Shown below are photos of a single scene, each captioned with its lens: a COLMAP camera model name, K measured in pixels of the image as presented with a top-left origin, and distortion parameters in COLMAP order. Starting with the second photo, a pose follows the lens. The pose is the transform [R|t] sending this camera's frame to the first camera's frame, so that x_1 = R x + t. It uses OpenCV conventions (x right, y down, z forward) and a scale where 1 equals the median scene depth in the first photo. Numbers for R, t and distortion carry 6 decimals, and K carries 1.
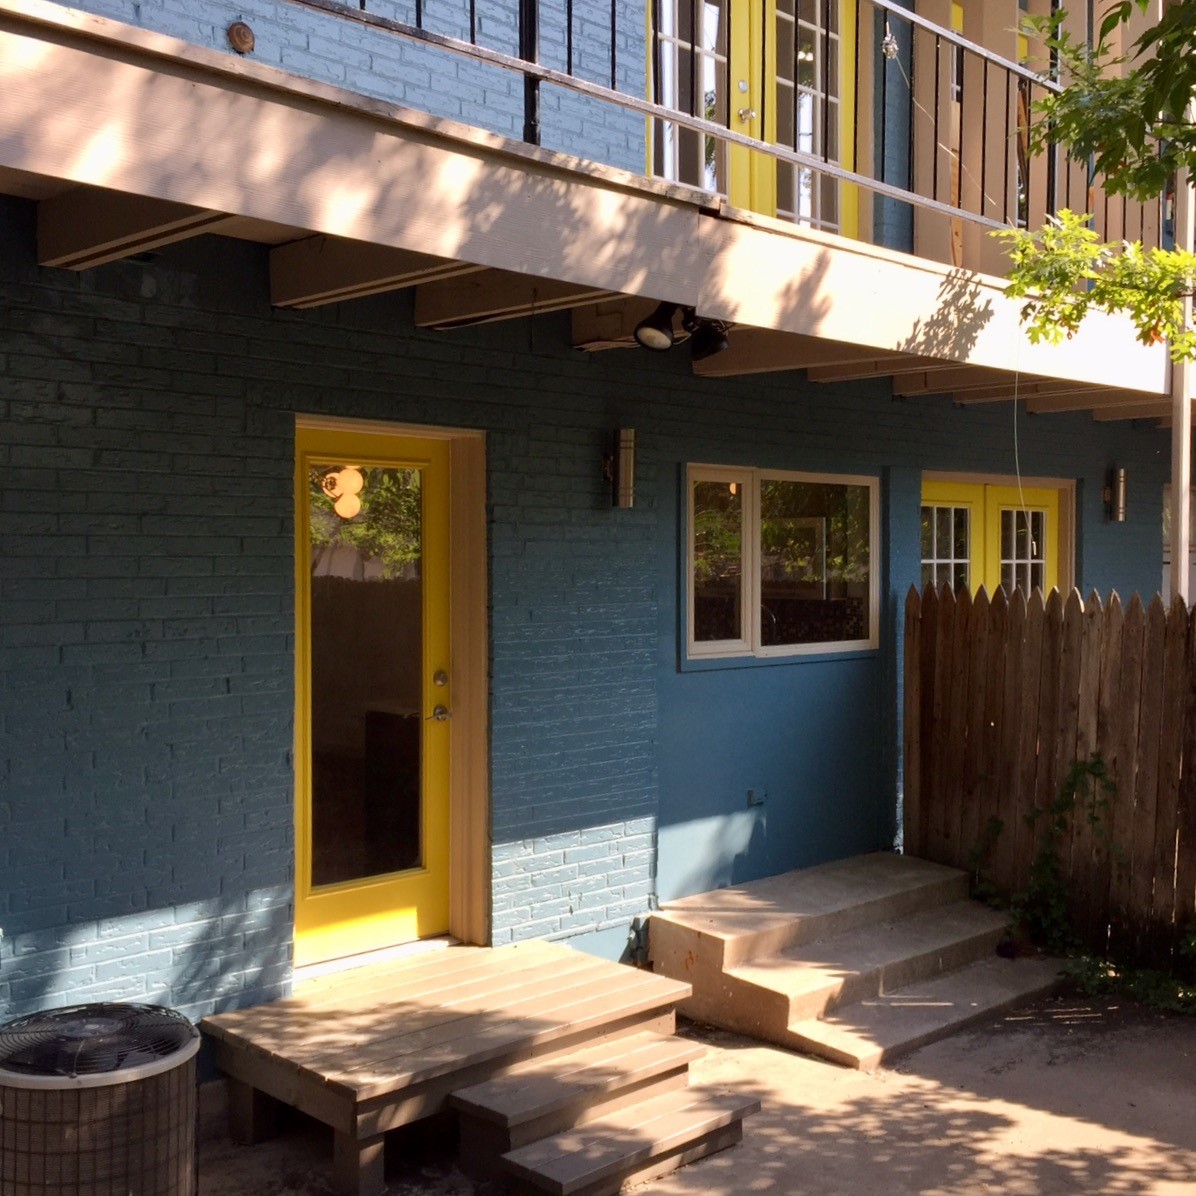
lens RADIAL K [[1446.6, 0, 691.7], [0, 1446.6, 595.0], [0, 0, 1]] dist [0.094499, 0.003715]
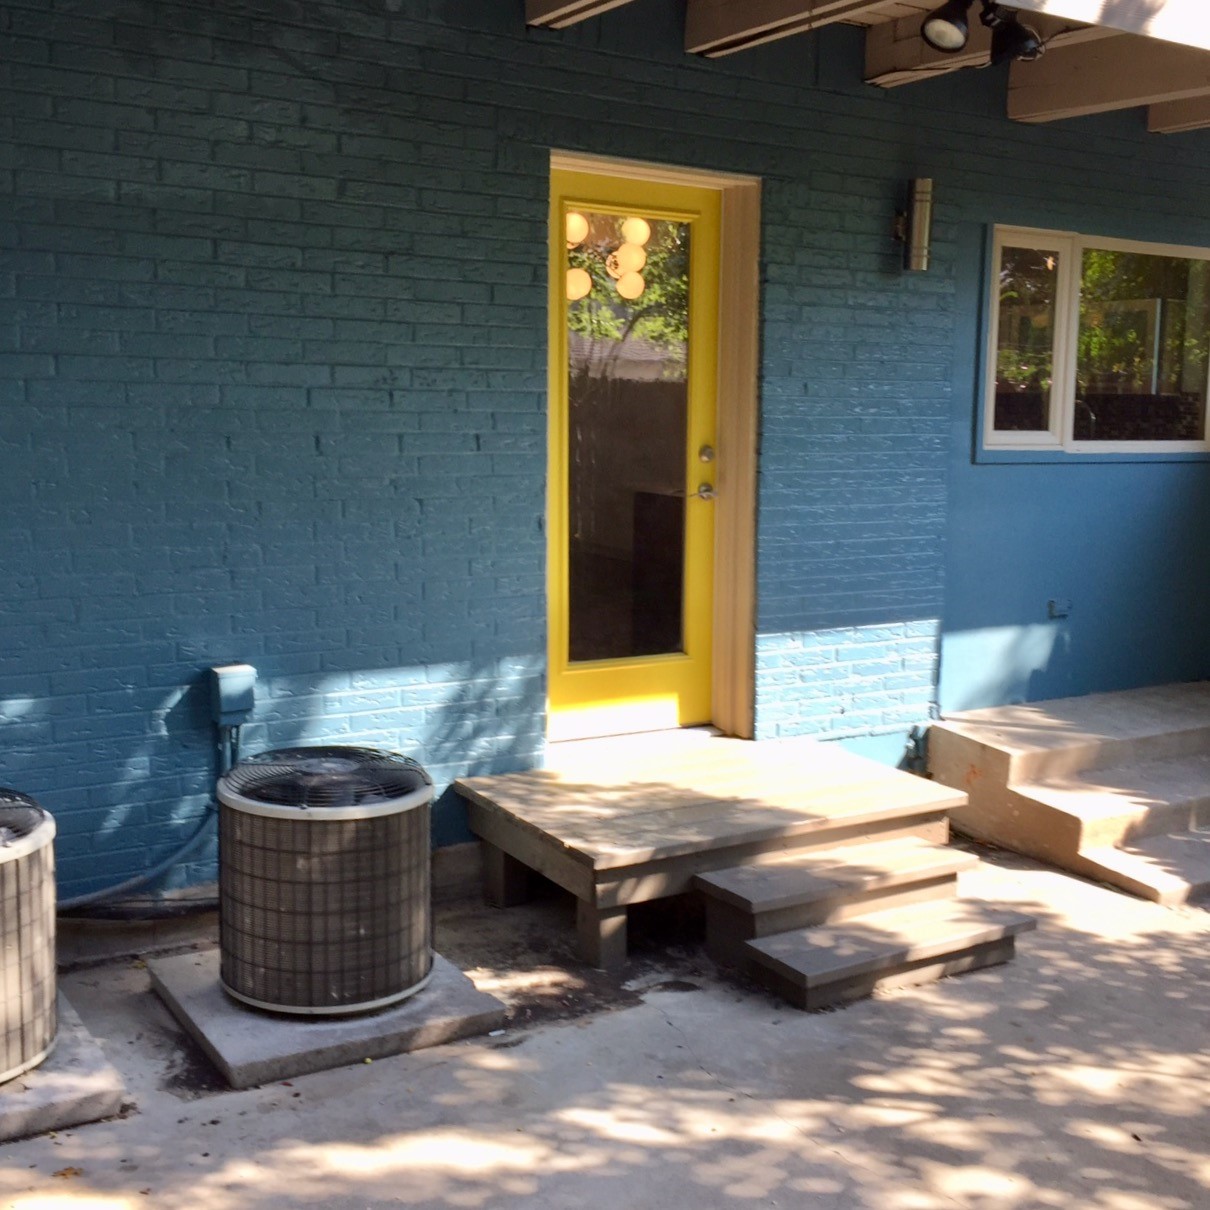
lens RADIAL K [[1463.6, 0, 699.8], [0, 1463.6, 602.0], [0, 0, 1]] dist [0.094499, 0.003715]
pose [[0.976160, 0.042288, -0.212892, 0.028935], [-0.019044, 0.993741, 0.110070, 0.052285], [0.216214, -0.103392, 0.970856, 0.083833]]
